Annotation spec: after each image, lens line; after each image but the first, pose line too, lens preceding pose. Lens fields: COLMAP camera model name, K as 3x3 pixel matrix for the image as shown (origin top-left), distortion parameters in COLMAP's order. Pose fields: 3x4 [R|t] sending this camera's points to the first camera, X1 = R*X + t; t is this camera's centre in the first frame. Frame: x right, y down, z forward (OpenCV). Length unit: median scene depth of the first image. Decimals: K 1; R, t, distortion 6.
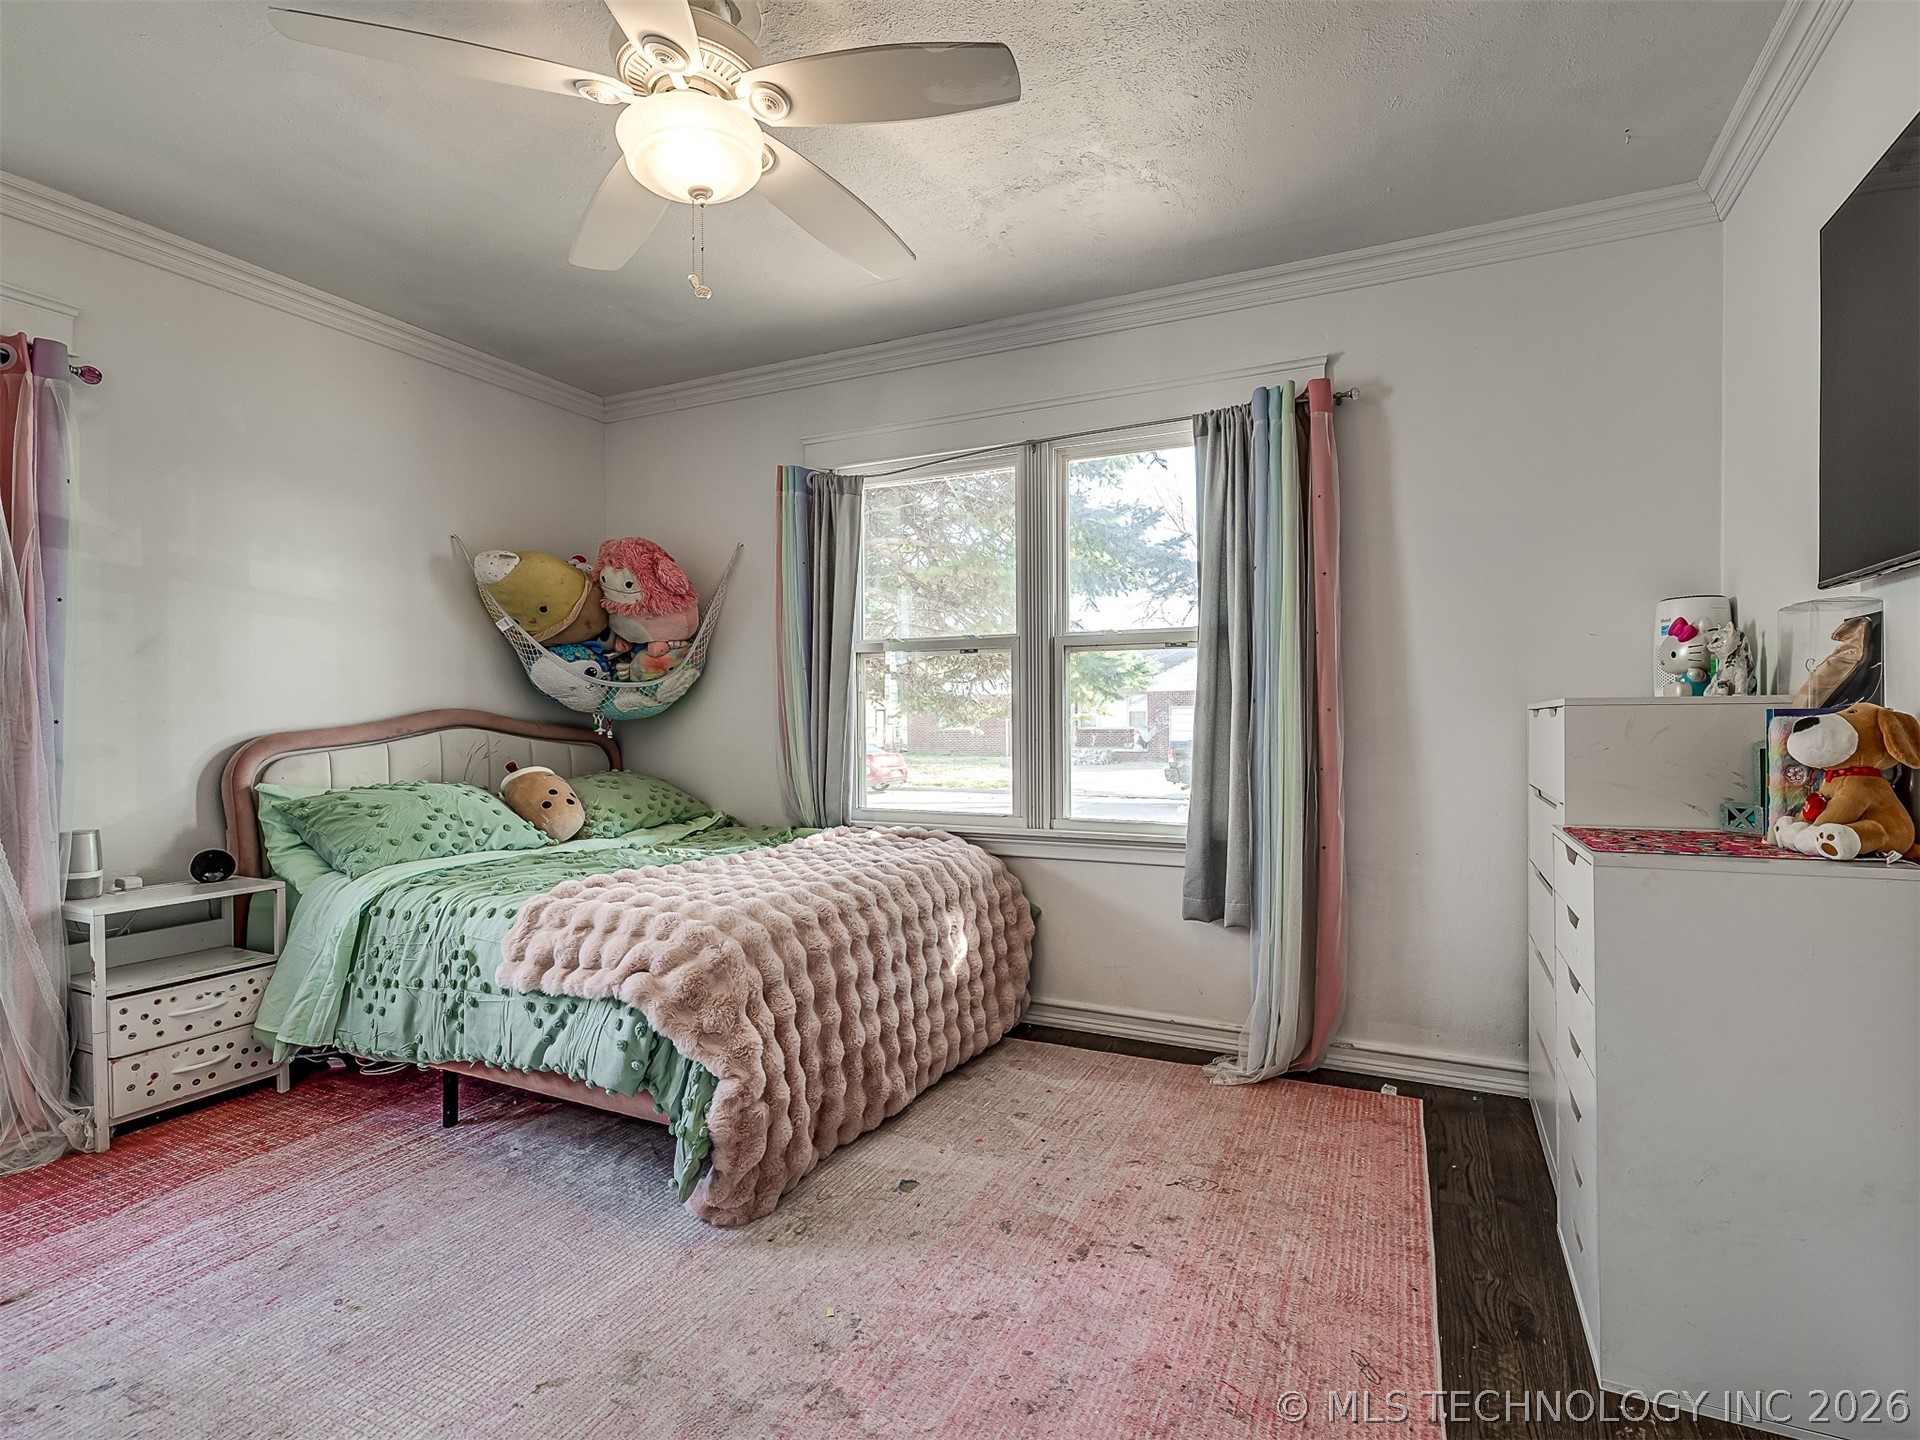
lens RADIAL K [[889.5, 0, 972.8], [0, 889.5, 717.3], [0, 0, 1]] dist [-0.003908, -0.000237]
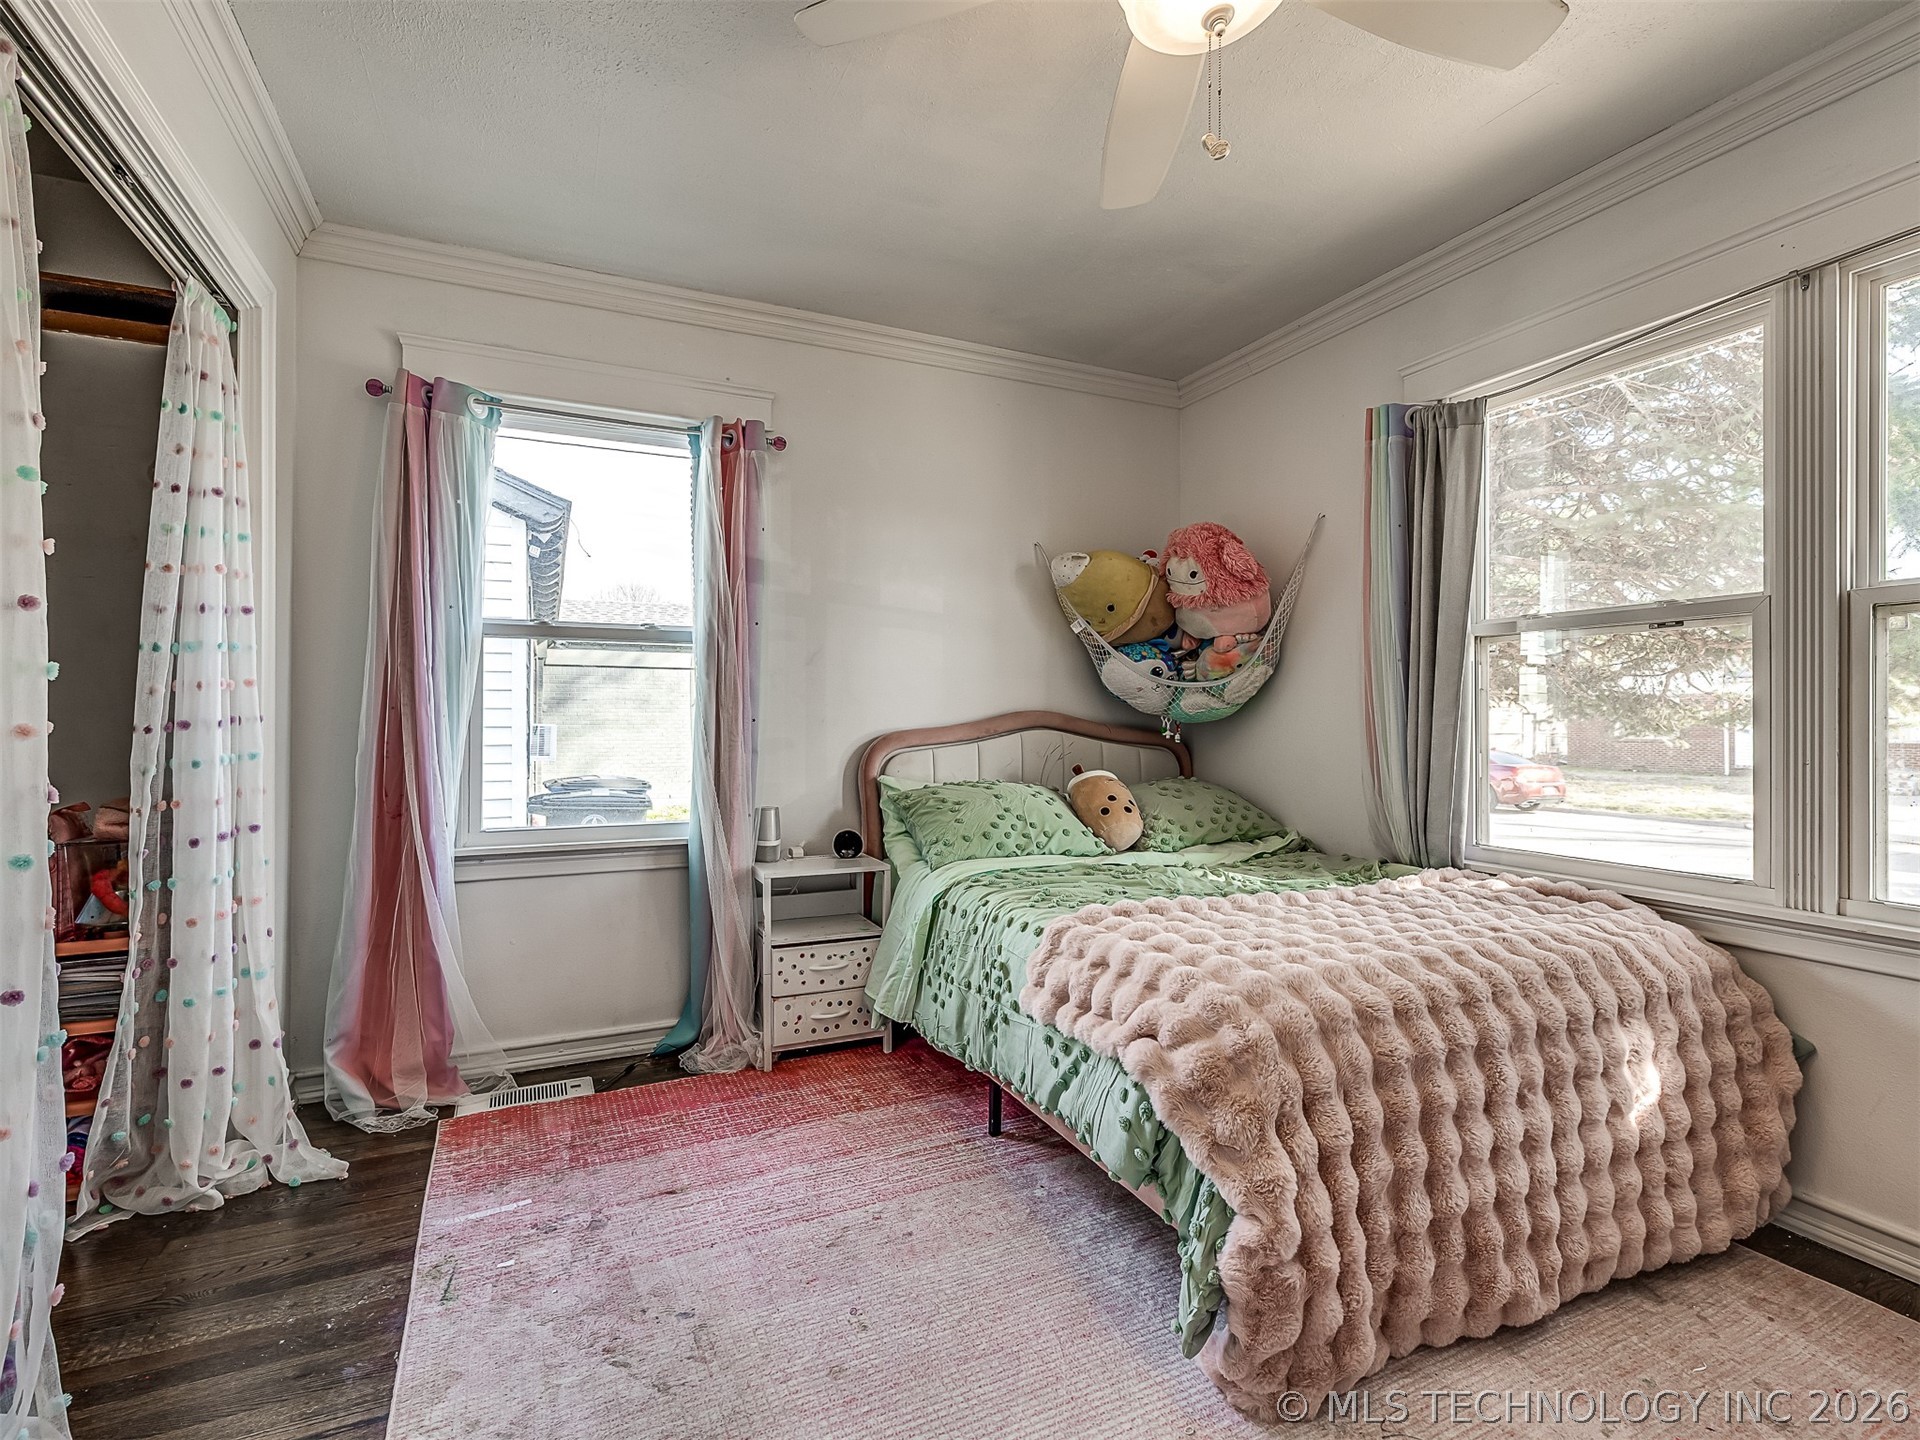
lens RADIAL K [[906.1, 0, 962.5], [0, 906.1, 717.3], [0, 0, 1]] dist [-0.000488, 0.001199]
pose [[0.788813, 0.006442, -0.614600, -0.003033], [-0.008375, 0.999965, -0.000266, -0.001341], [0.614577, 0.005357, 0.788839, 0.173897]]
